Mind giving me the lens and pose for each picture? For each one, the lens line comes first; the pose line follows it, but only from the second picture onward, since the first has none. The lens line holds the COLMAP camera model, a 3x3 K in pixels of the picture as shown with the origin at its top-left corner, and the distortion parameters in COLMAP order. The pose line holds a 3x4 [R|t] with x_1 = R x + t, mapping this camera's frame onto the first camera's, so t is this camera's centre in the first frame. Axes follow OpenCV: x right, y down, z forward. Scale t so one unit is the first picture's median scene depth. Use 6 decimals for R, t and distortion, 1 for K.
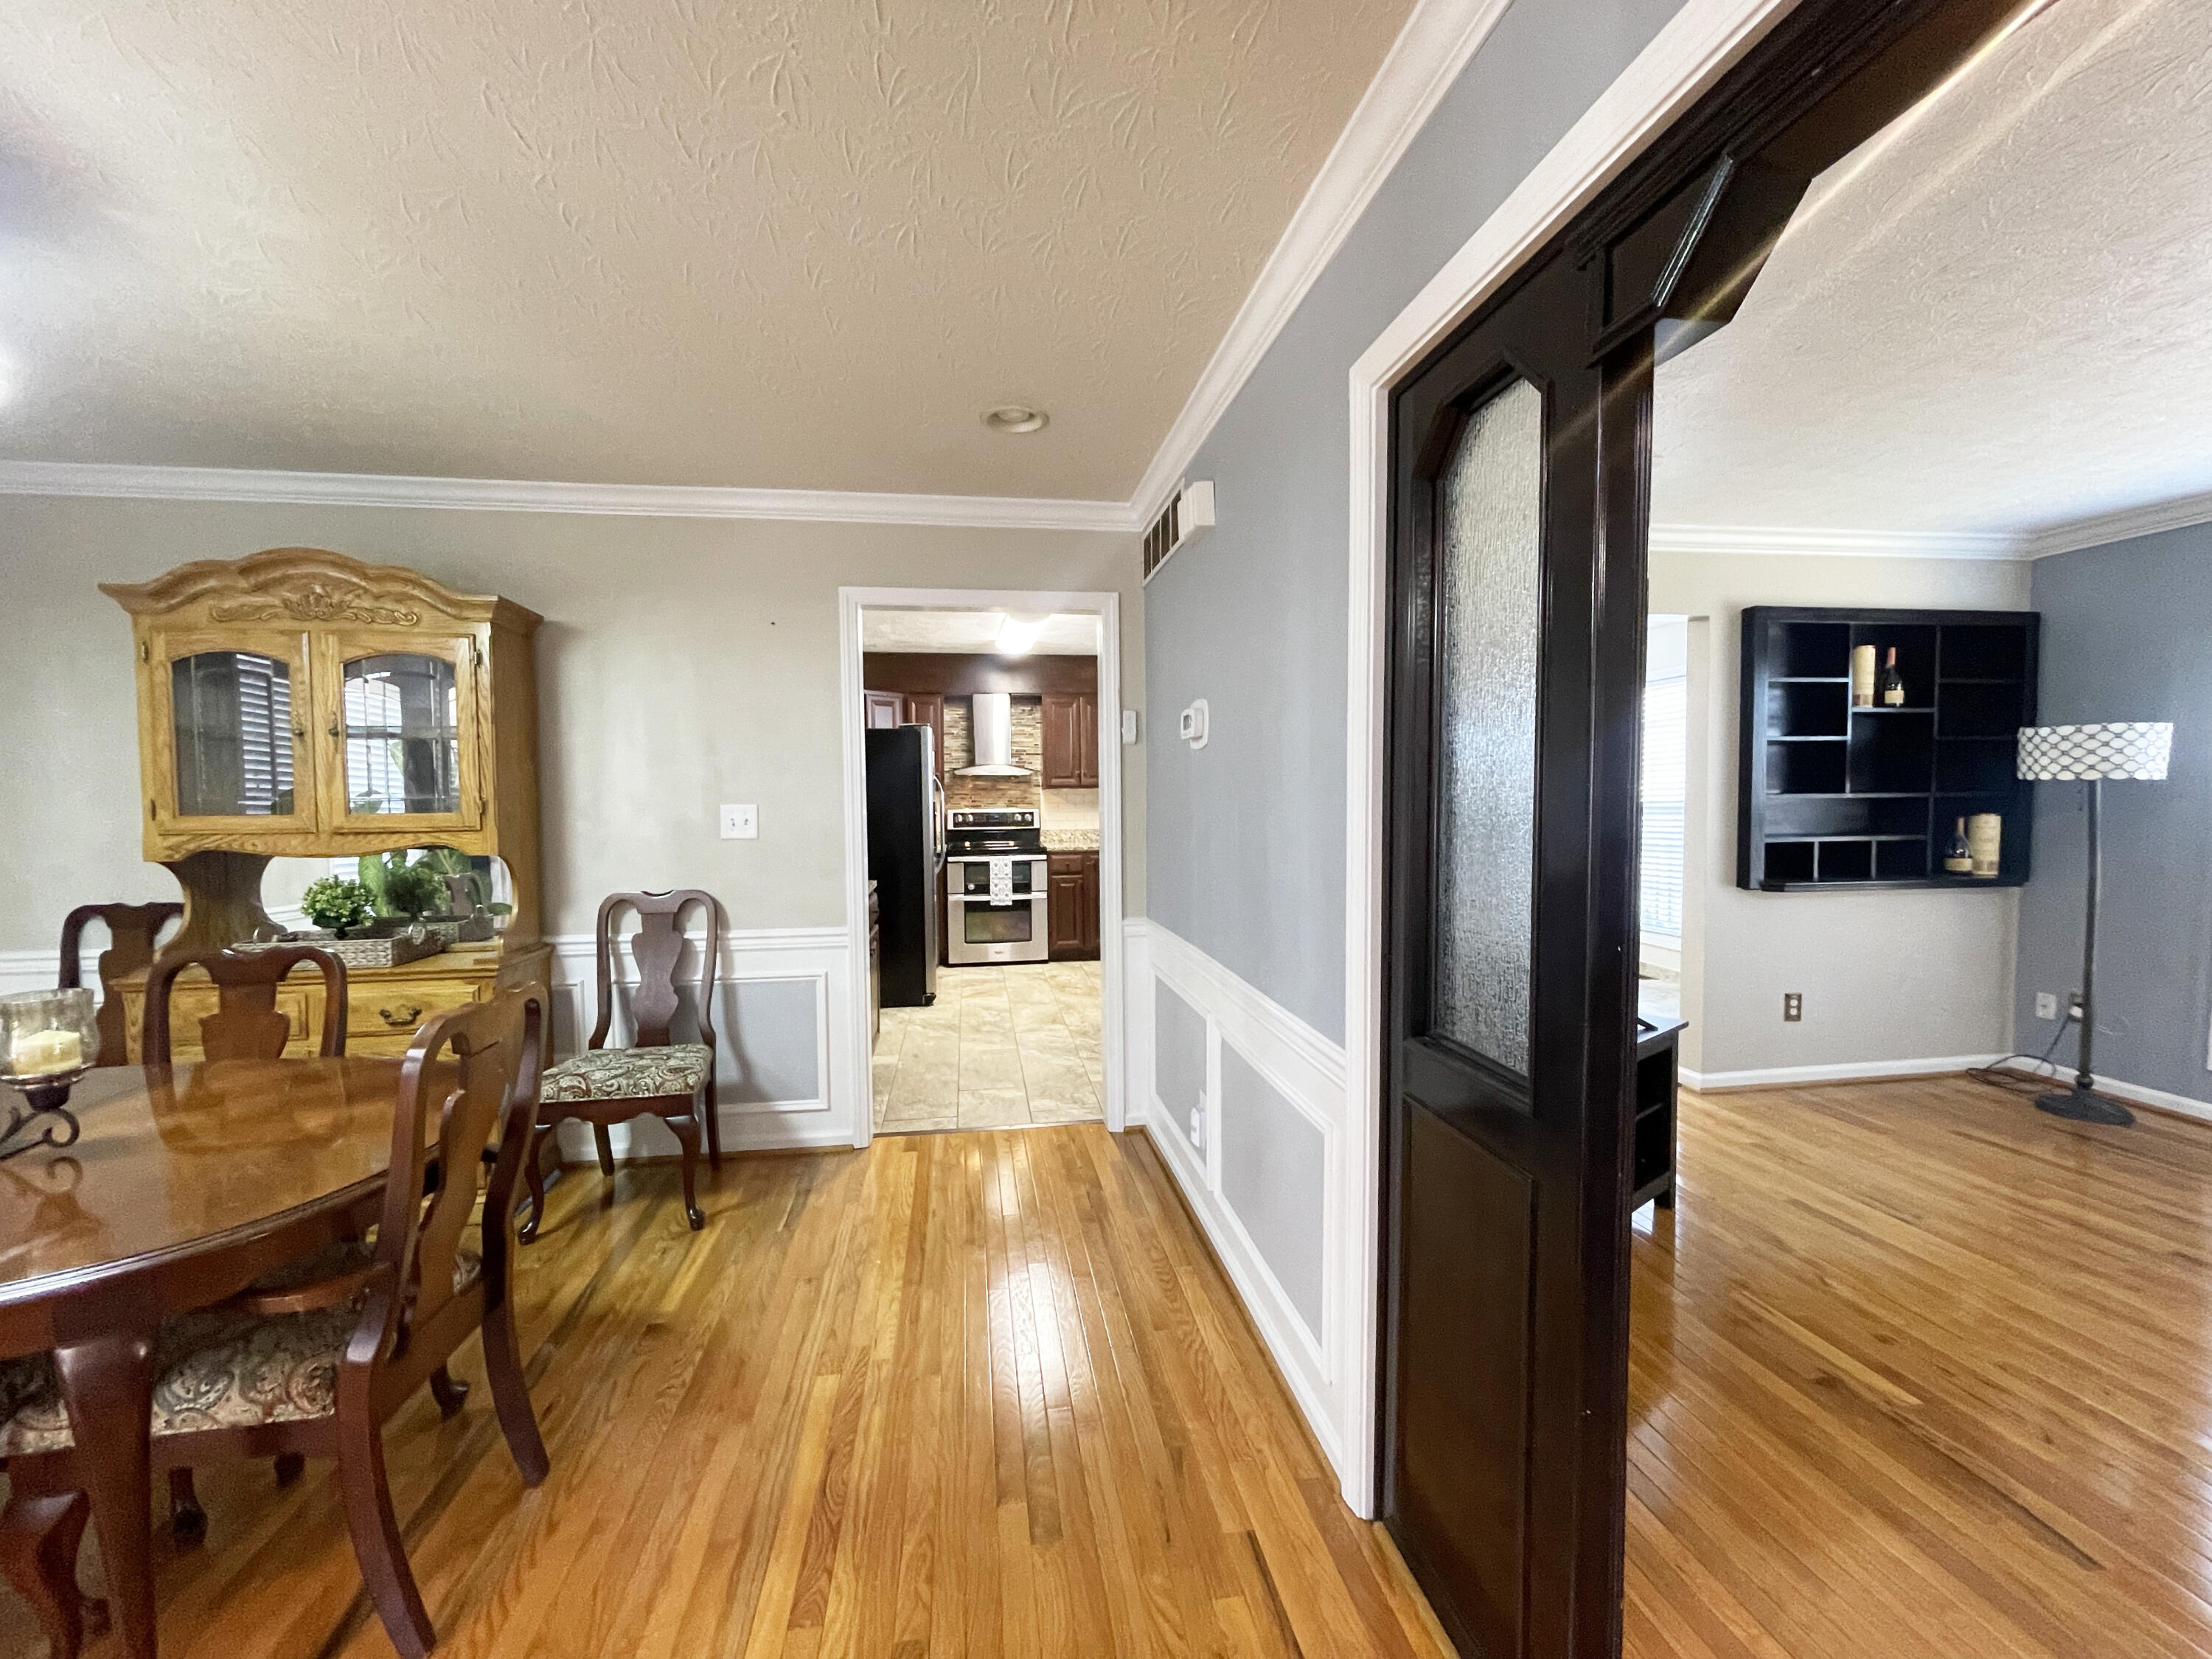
lens RADIAL K [[893.9, 0, 1098.8], [0, 893.9, 832.4], [0, 0, 1]] dist [-0.001410, -0.000819]
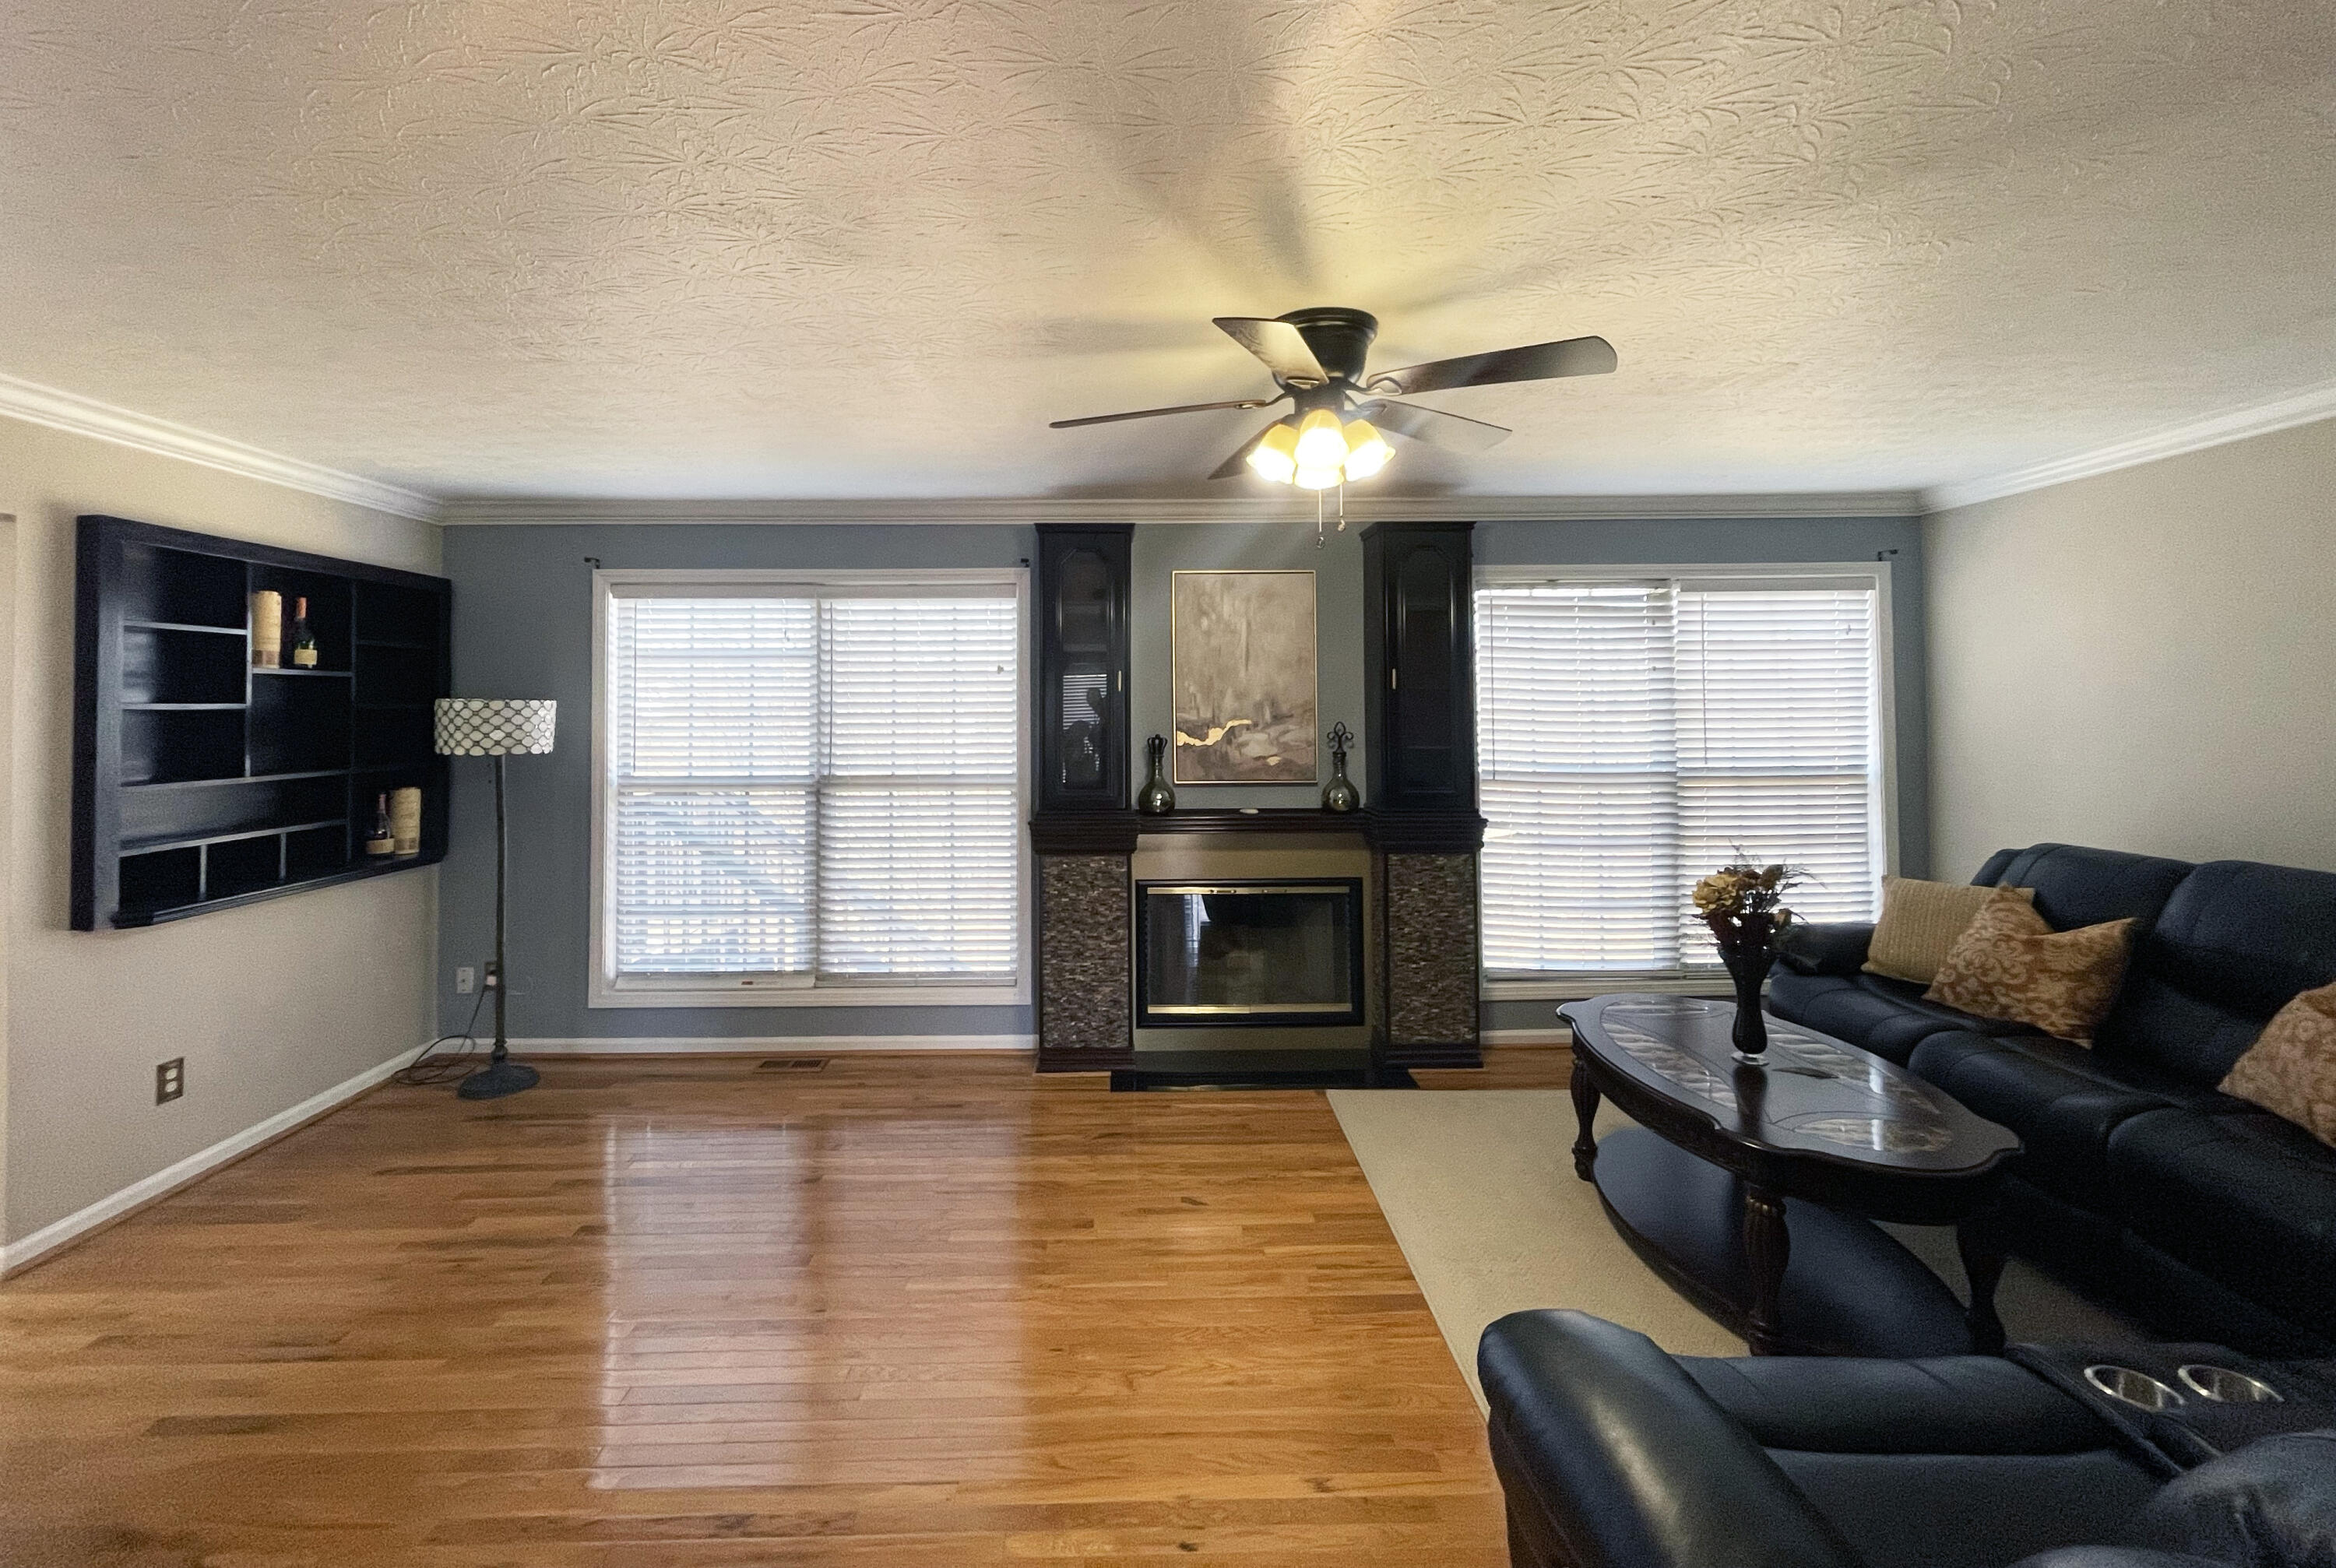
lens RADIAL K [[956.9, 0, 1135.4], [0, 956.9, 688.4], [0, 0, 1]] dist [-0.015382, 0.007168]
pose [[0.137171, 0.032174, 0.990025, 0.125295], [0.051101, 0.997912, -0.039511, -0.050031], [-0.989228, 0.056011, 0.135240, 0.119091]]
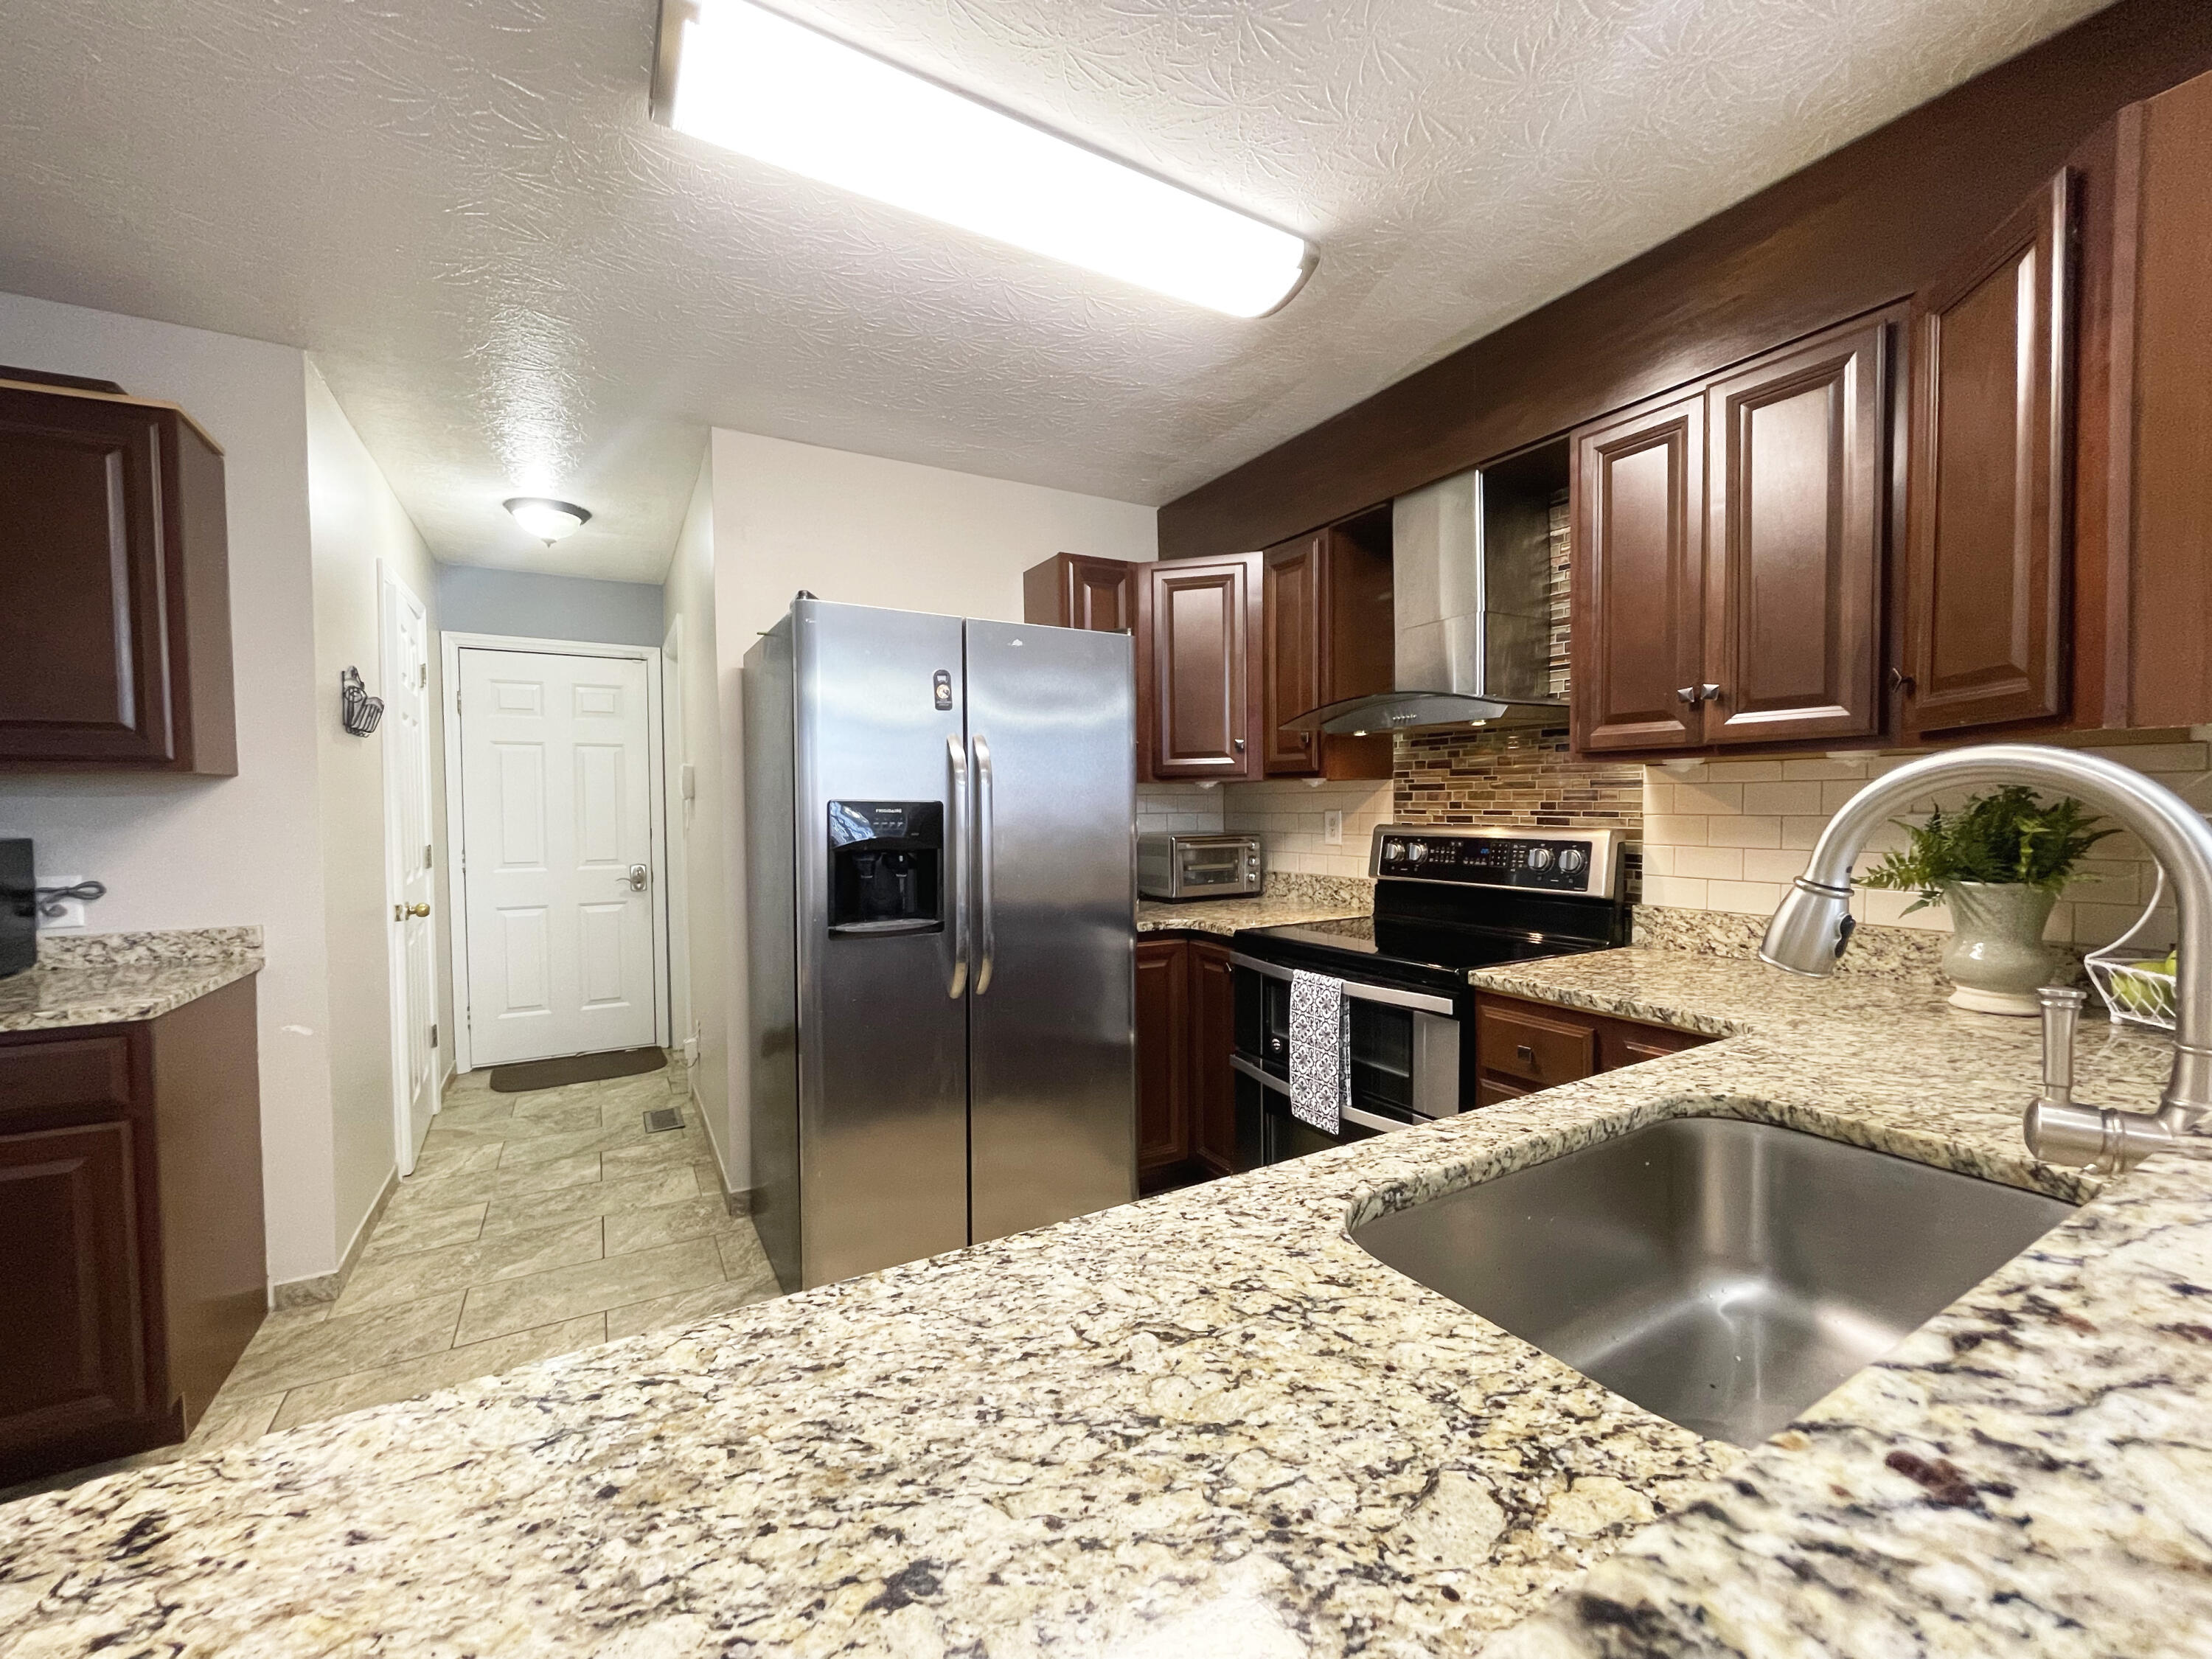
lens RADIAL K [[893.9, 0, 1098.8], [0, 893.9, 832.4], [0, 0, 1]] dist [-0.001410, -0.000819]
pose [[0.365183, 0.035774, -0.930248, 0.272924], [-0.041398, 0.998897, 0.022163, -0.049172], [0.930015, 0.030417, 0.366262, 1.397621]]
